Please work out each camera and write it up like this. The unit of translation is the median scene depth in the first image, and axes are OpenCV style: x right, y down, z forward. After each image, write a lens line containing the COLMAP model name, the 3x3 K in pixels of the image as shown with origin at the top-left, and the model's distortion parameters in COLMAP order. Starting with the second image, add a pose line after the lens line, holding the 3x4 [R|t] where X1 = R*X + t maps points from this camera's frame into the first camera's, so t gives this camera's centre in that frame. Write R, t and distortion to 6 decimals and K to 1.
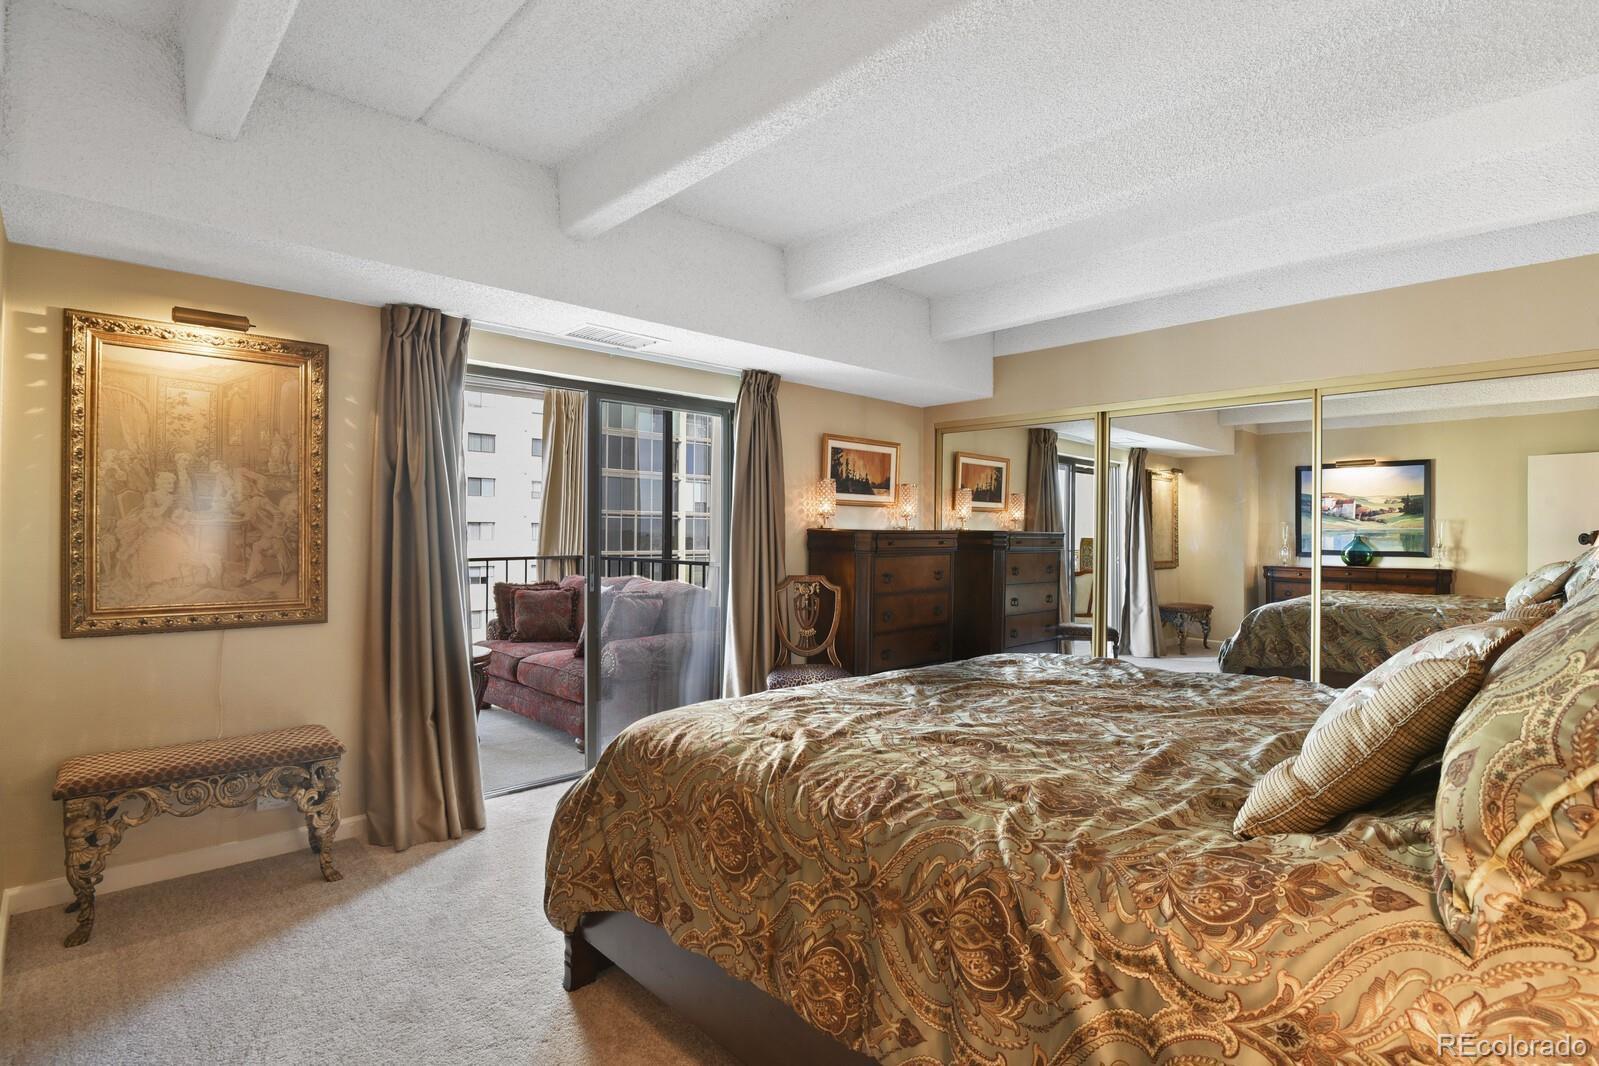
lens RADIAL K [[783.4, 0, 800.3], [0, 783.4, 532.9], [0, 0, 1]] dist [-0.020827, -0.001591]
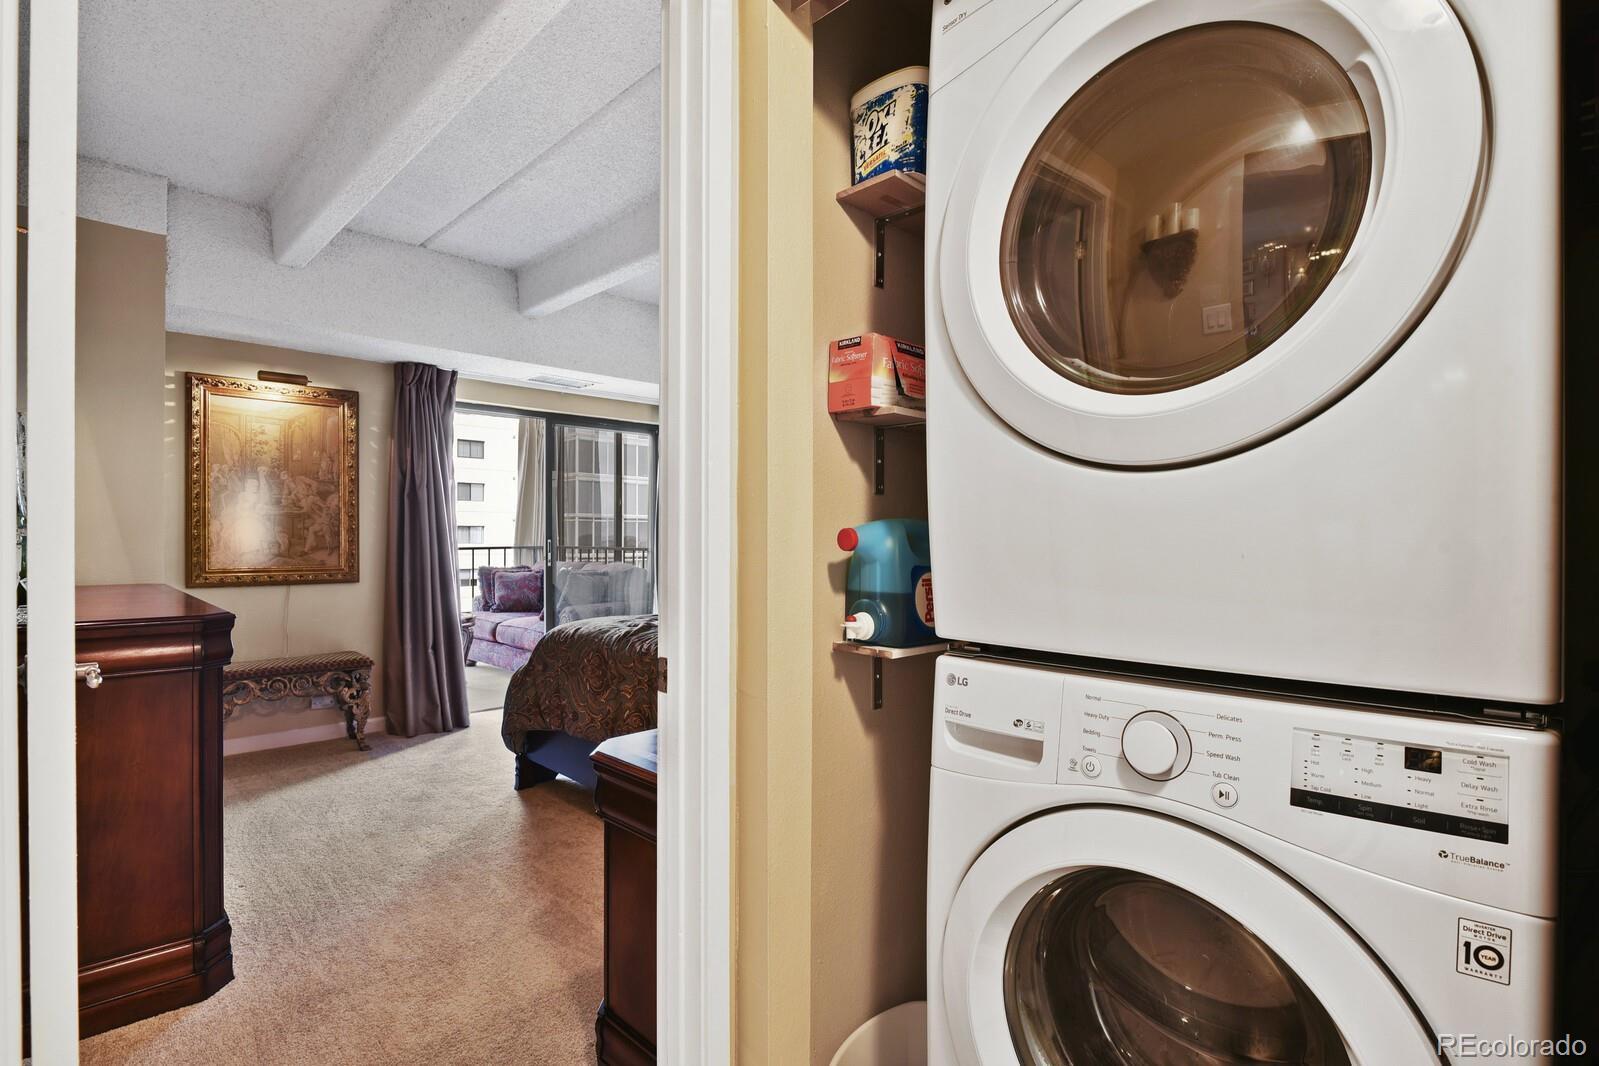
lens RADIAL K [[780.0, 0, 803.5], [0, 780.0, 537.6], [0, 0, 1]] dist [-0.000085, -0.000425]
pose [[0.999888, -0.004288, 0.014307, 0.214703], [0.004276, 0.999991, 0.000835, 0.035864], [-0.014311, -0.000773, 0.999897, -0.498846]]
